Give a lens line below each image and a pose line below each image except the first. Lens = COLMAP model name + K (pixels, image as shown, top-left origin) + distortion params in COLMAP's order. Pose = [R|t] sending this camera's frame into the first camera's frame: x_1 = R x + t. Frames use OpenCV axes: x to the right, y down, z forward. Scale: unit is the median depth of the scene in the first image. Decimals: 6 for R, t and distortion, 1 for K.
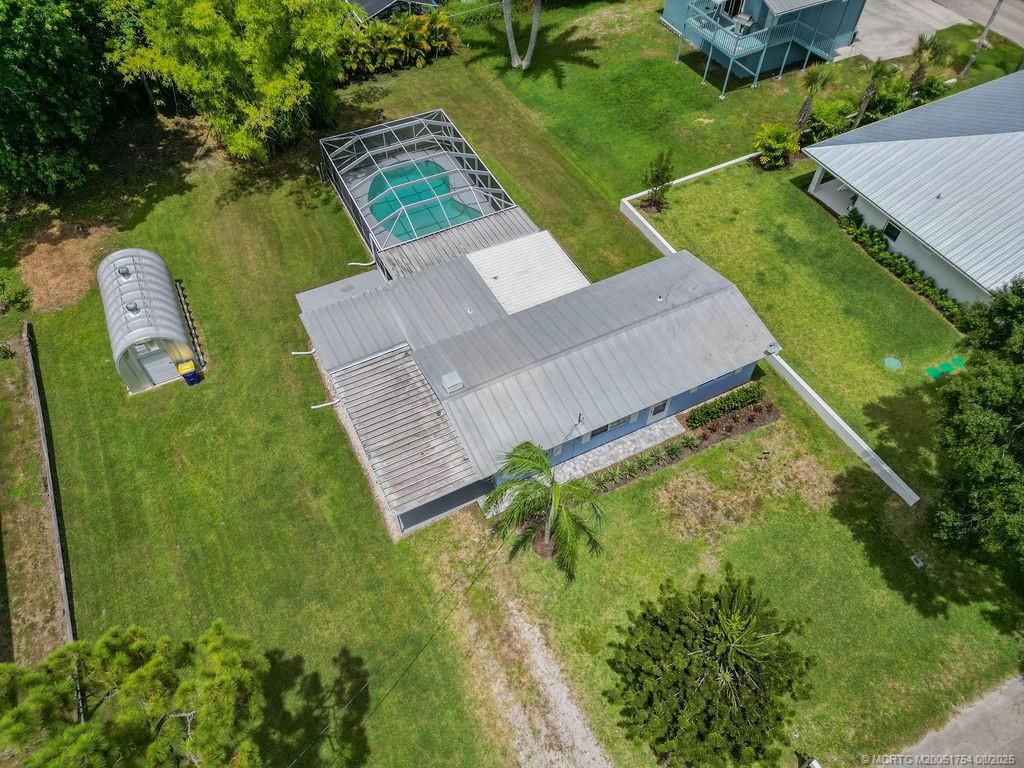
lens RADIAL K [[716.0, 0, 505.8], [0, 716.0, 388.8], [0, 0, 1]] dist [0.055404, -0.042956]
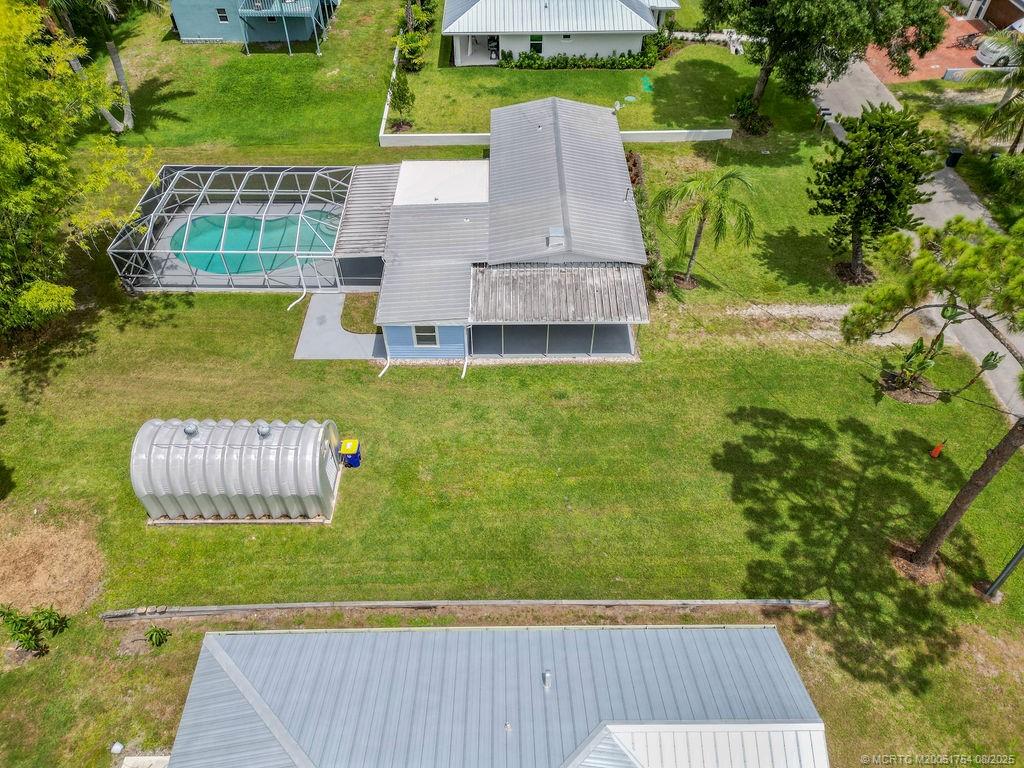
lens RADIAL K [[716.0, 0, 512.3], [0, 716.0, 392.7], [0, 0, 1]] dist [0.055404, -0.042956]
pose [[0.440220, -0.657300, 0.611689, -0.820522], [0.712579, 0.670240, 0.207388, -0.108317], [-0.546294, 0.344580, 0.763431, 0.245572]]
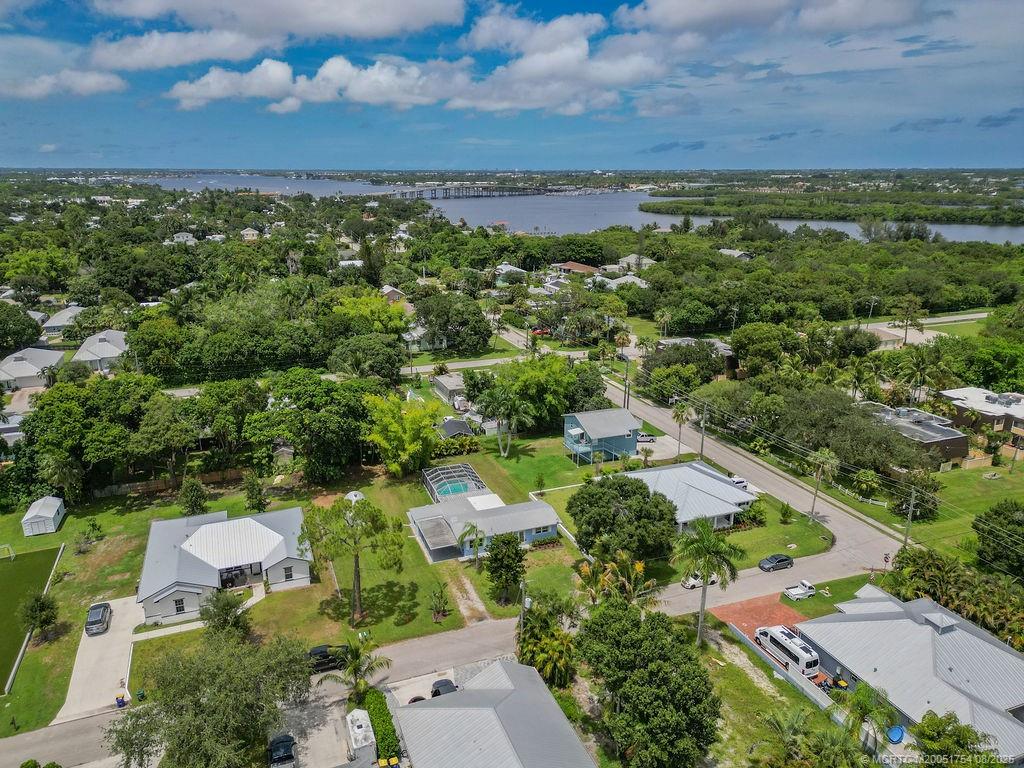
lens RADIAL K [[716.0, 0, 505.8], [0, 716.0, 382.3], [0, 0, 1]] dist [0.055404, -0.042956]
pose [[0.994251, 0.032031, -0.102168, 0.413307], [-0.085796, 0.809207, -0.581225, 1.195308], [0.064057, 0.586649, 0.807304, -1.743793]]
